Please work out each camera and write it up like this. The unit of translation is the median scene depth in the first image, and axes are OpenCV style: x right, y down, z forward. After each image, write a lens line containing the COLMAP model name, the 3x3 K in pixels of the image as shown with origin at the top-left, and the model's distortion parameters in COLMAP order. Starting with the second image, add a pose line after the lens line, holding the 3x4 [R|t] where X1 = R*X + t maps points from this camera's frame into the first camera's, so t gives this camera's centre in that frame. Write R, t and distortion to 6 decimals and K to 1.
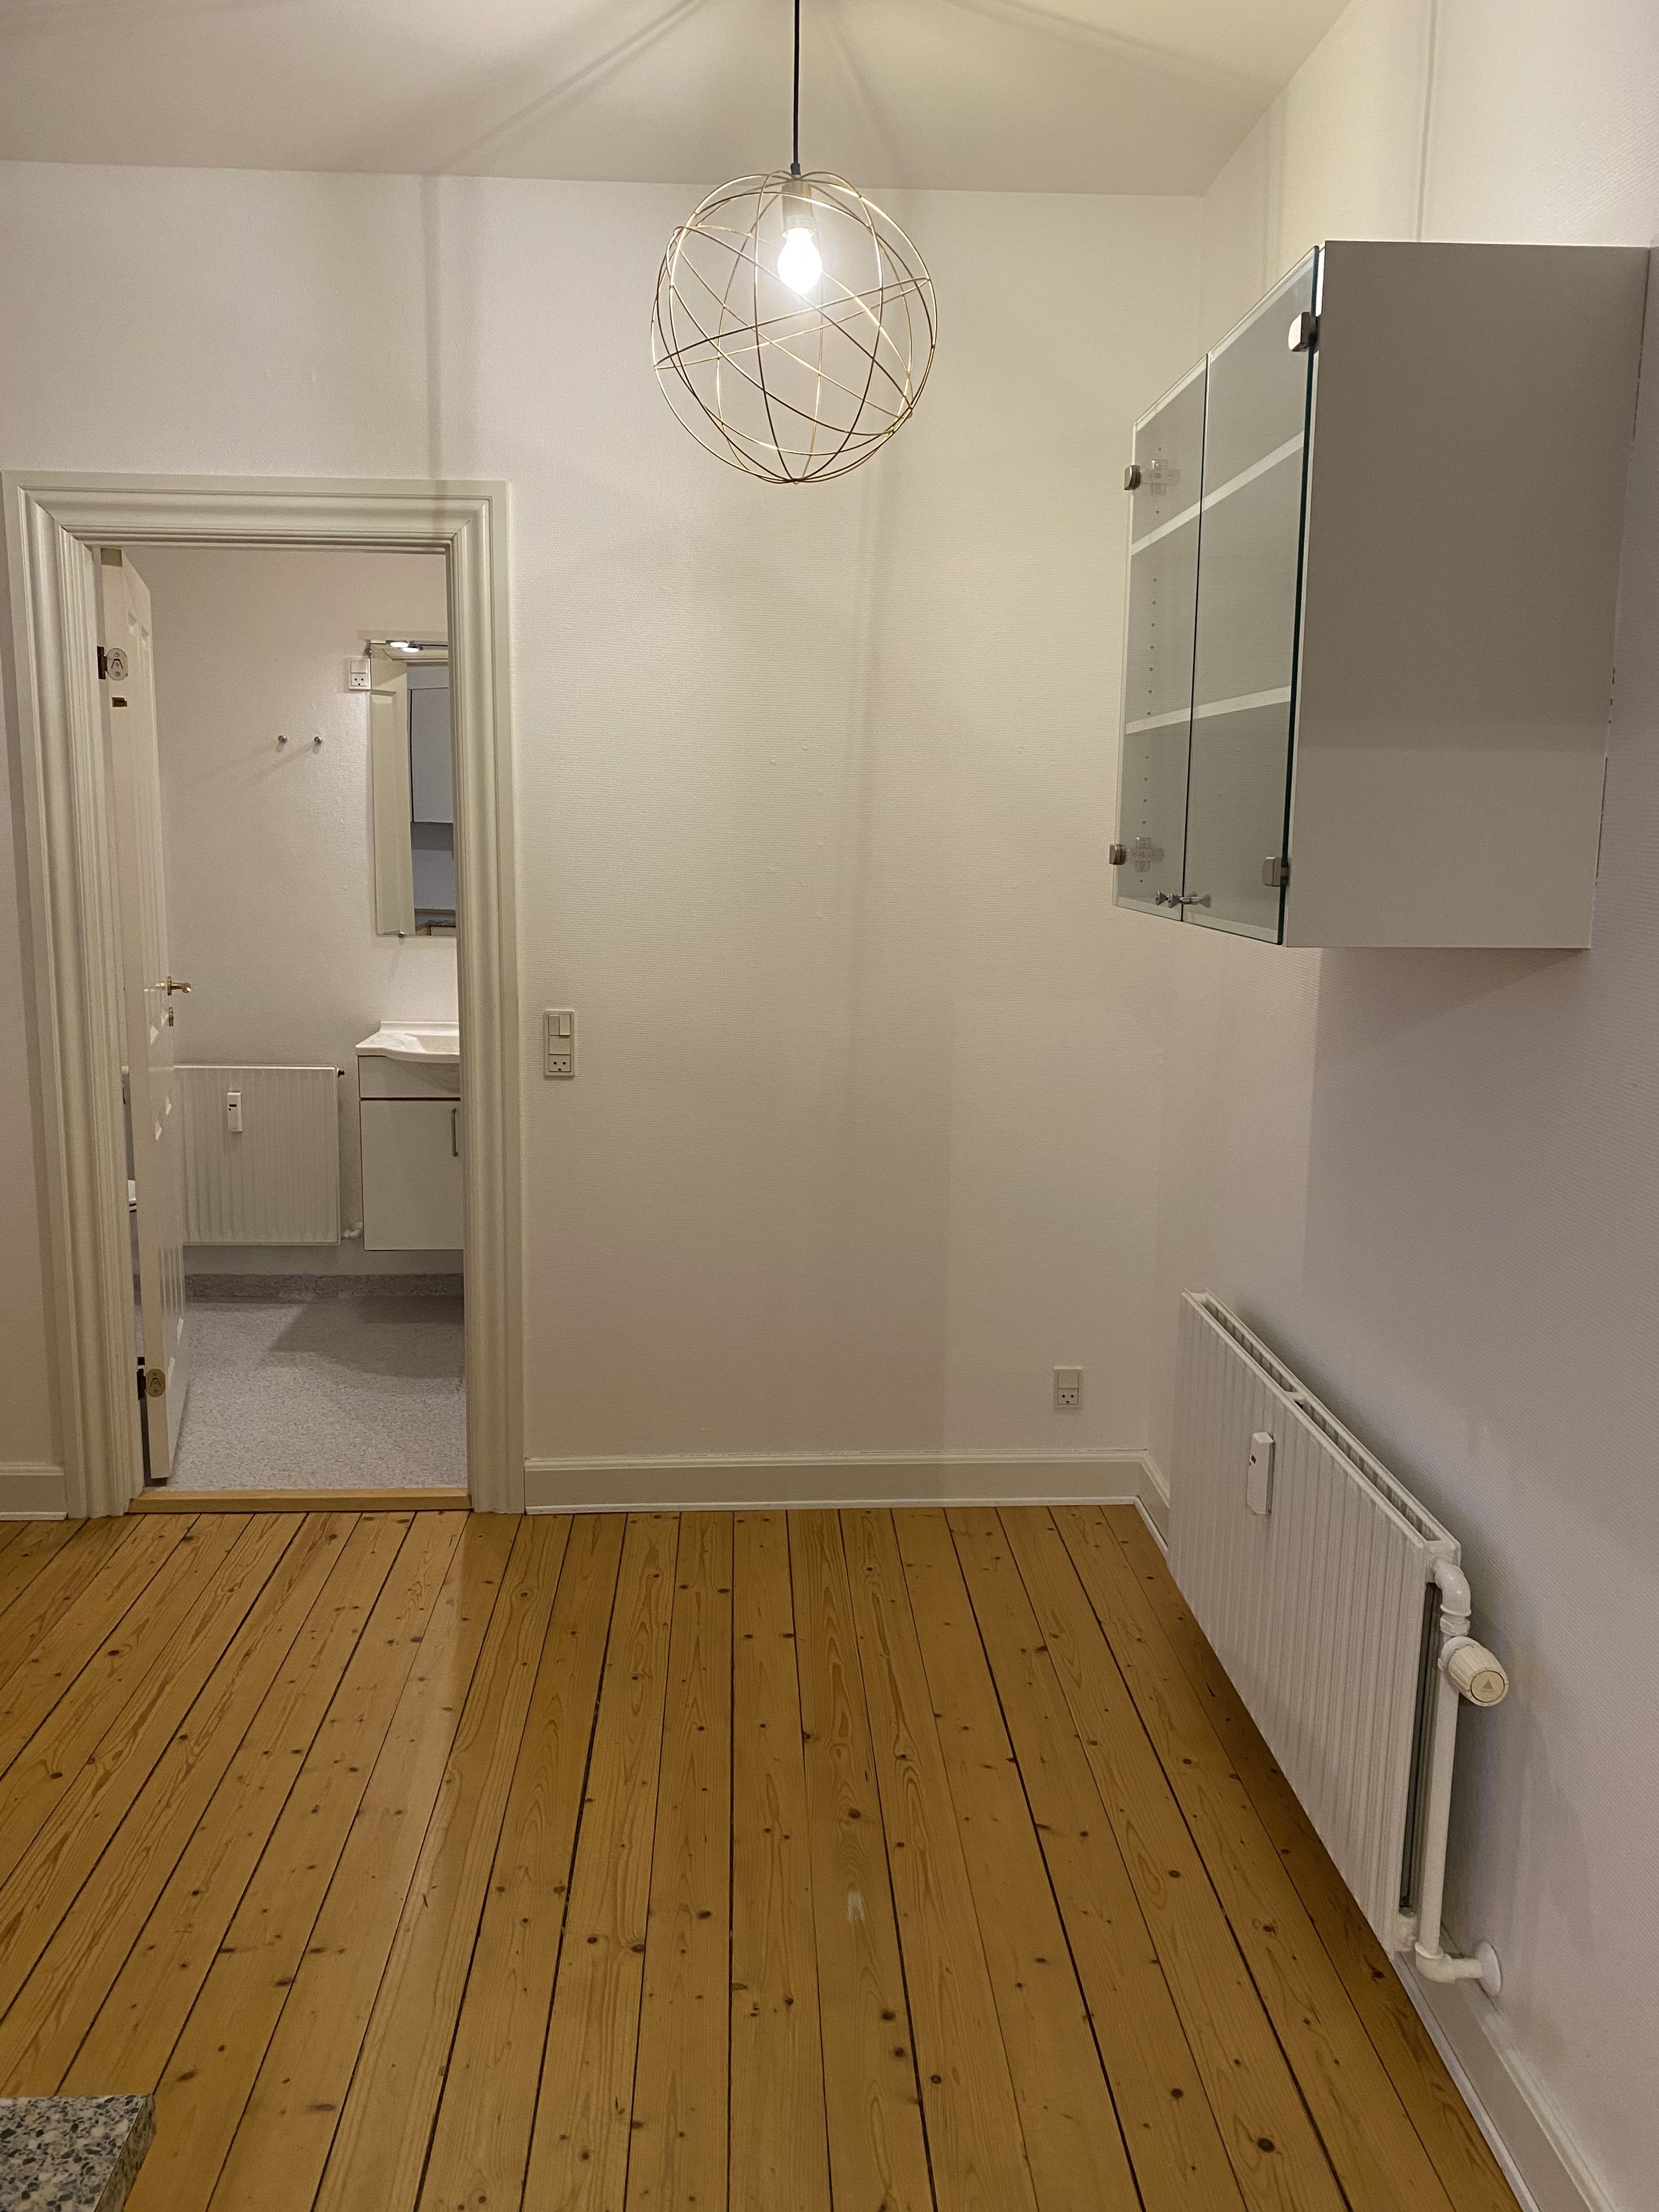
lens RADIAL K [[1695.4, 0, 829.7], [0, 1695.4, 1103.5], [0, 0, 1]] dist [0.000642, -0.010190]
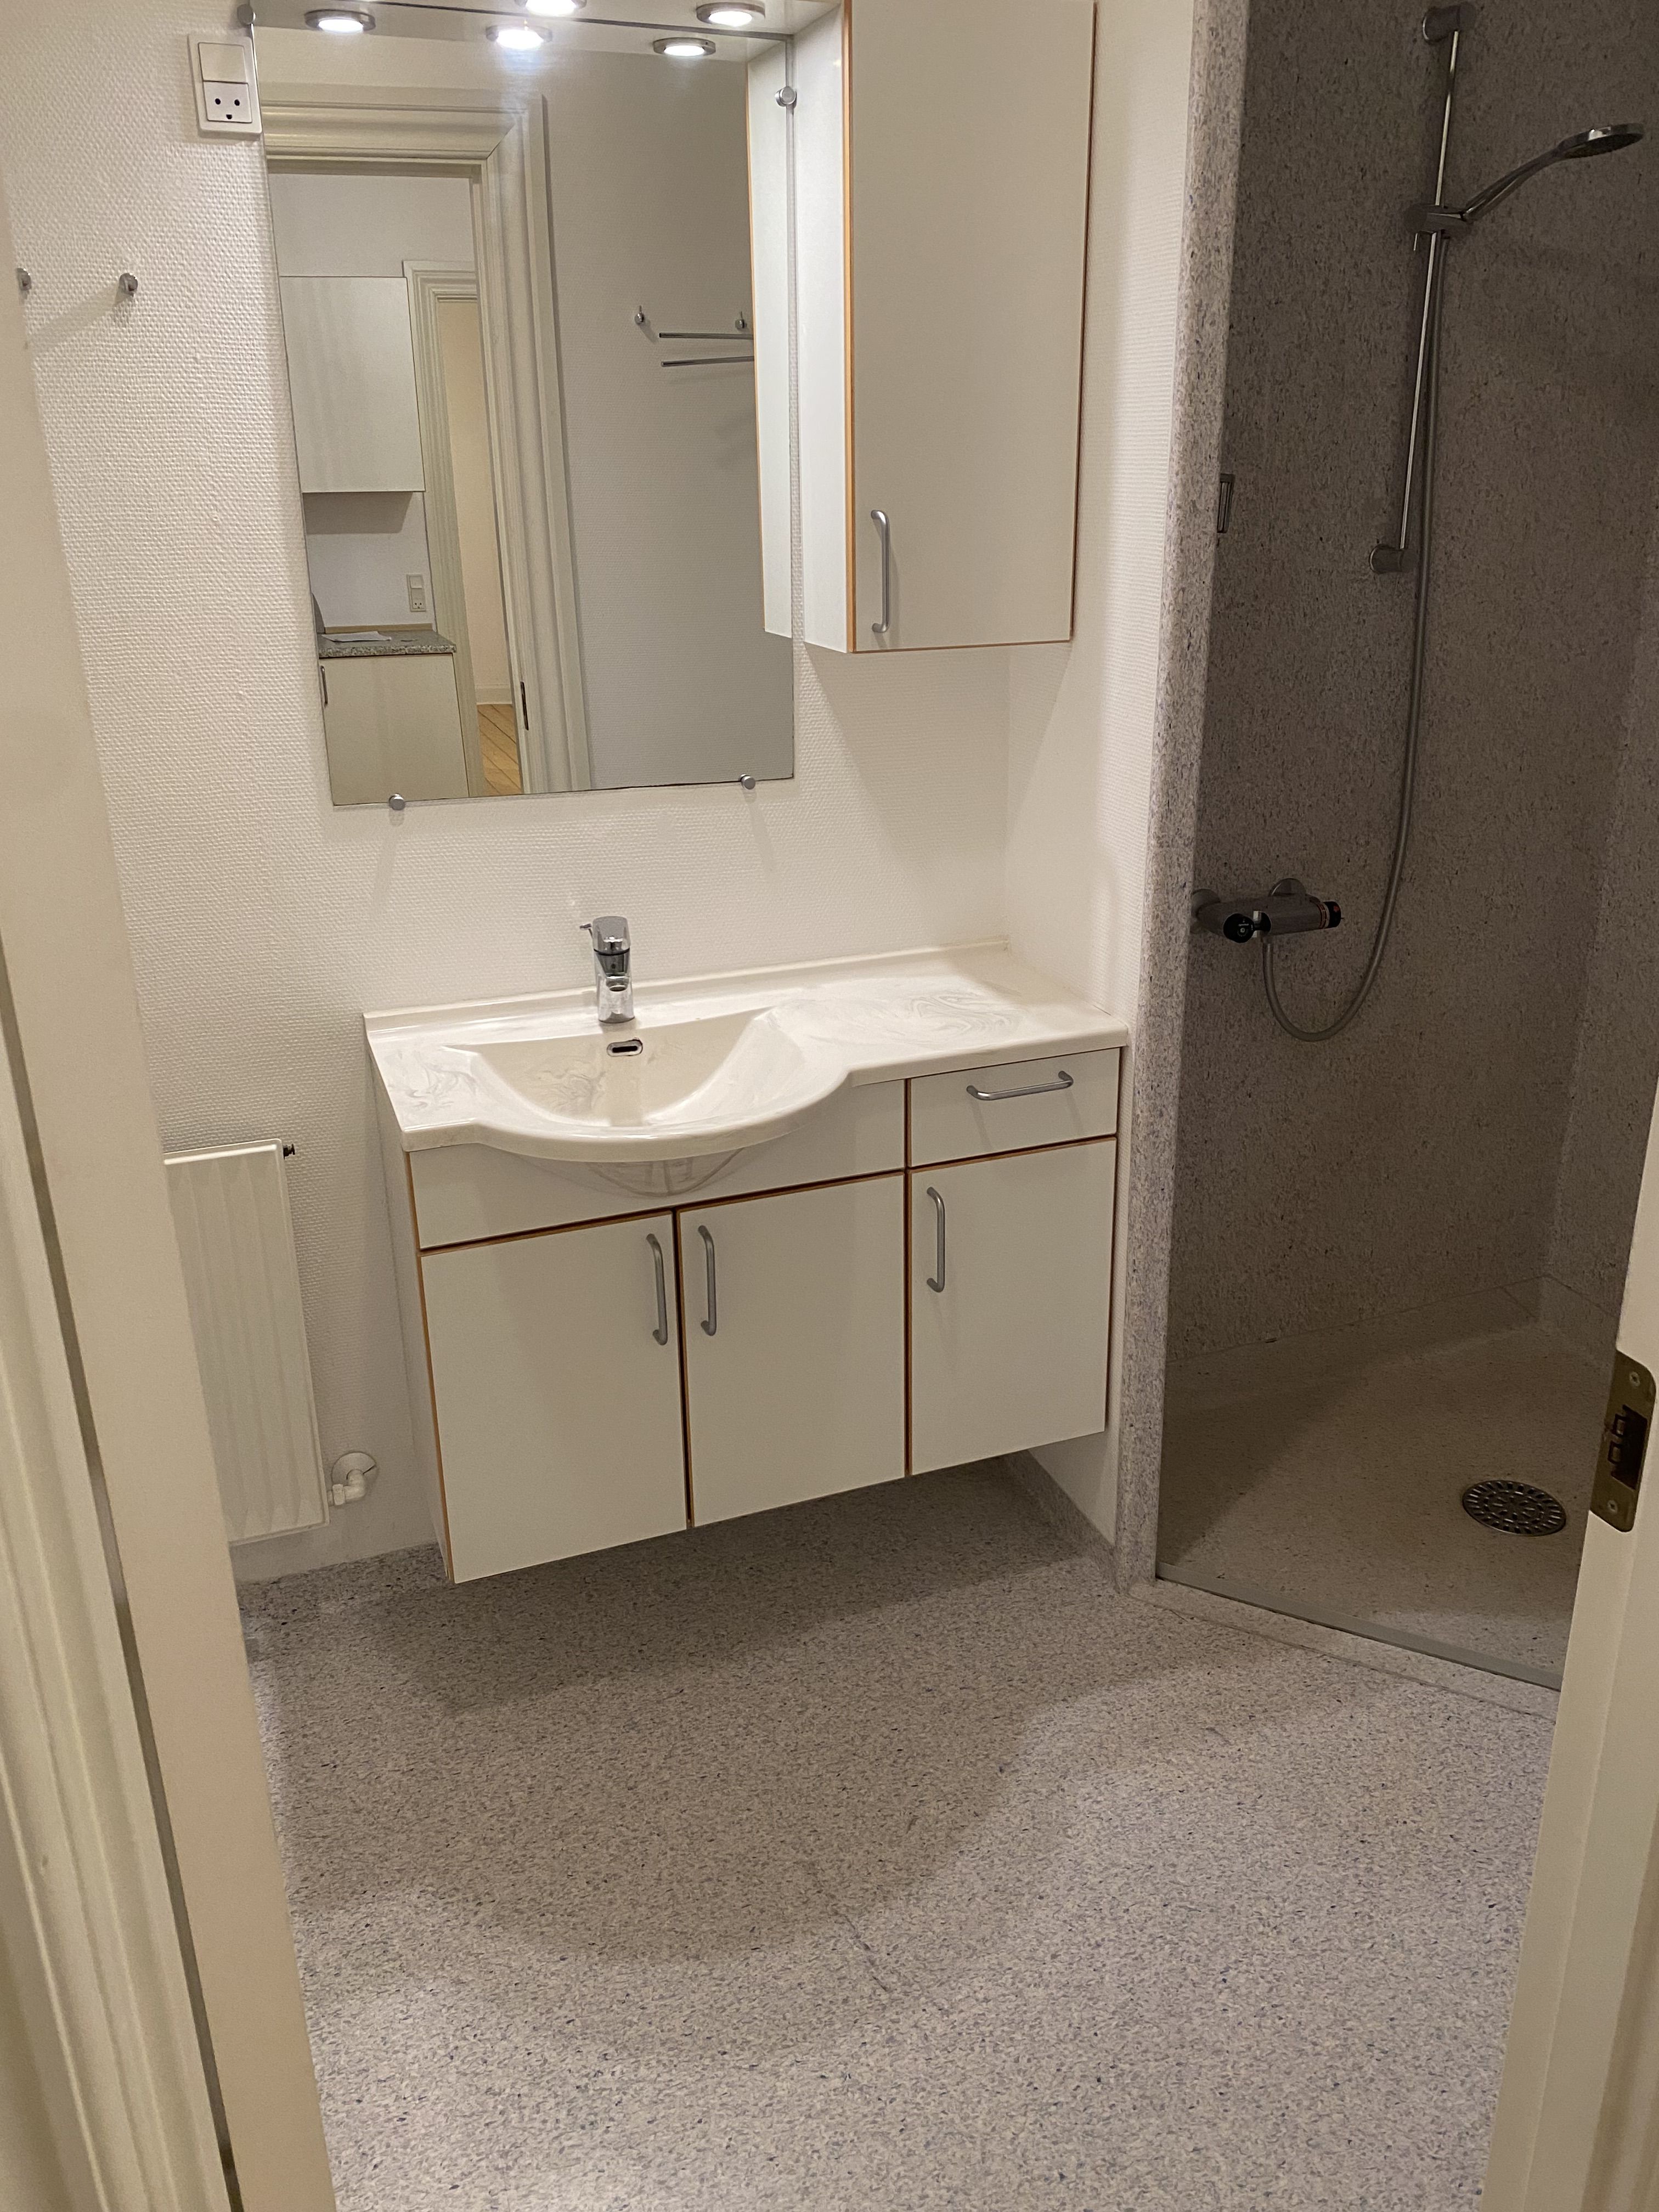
lens RADIAL K [[1695.4, 0, 829.0], [0, 1695.4, 1095.8], [0, 0, 1]] dist [0.000642, -0.010190]
pose [[0.953355, -0.128272, 0.273242, -0.285937], [0.073916, 0.976863, 0.200688, -0.109014], [-0.292662, -0.171130, 0.940778, 0.599968]]
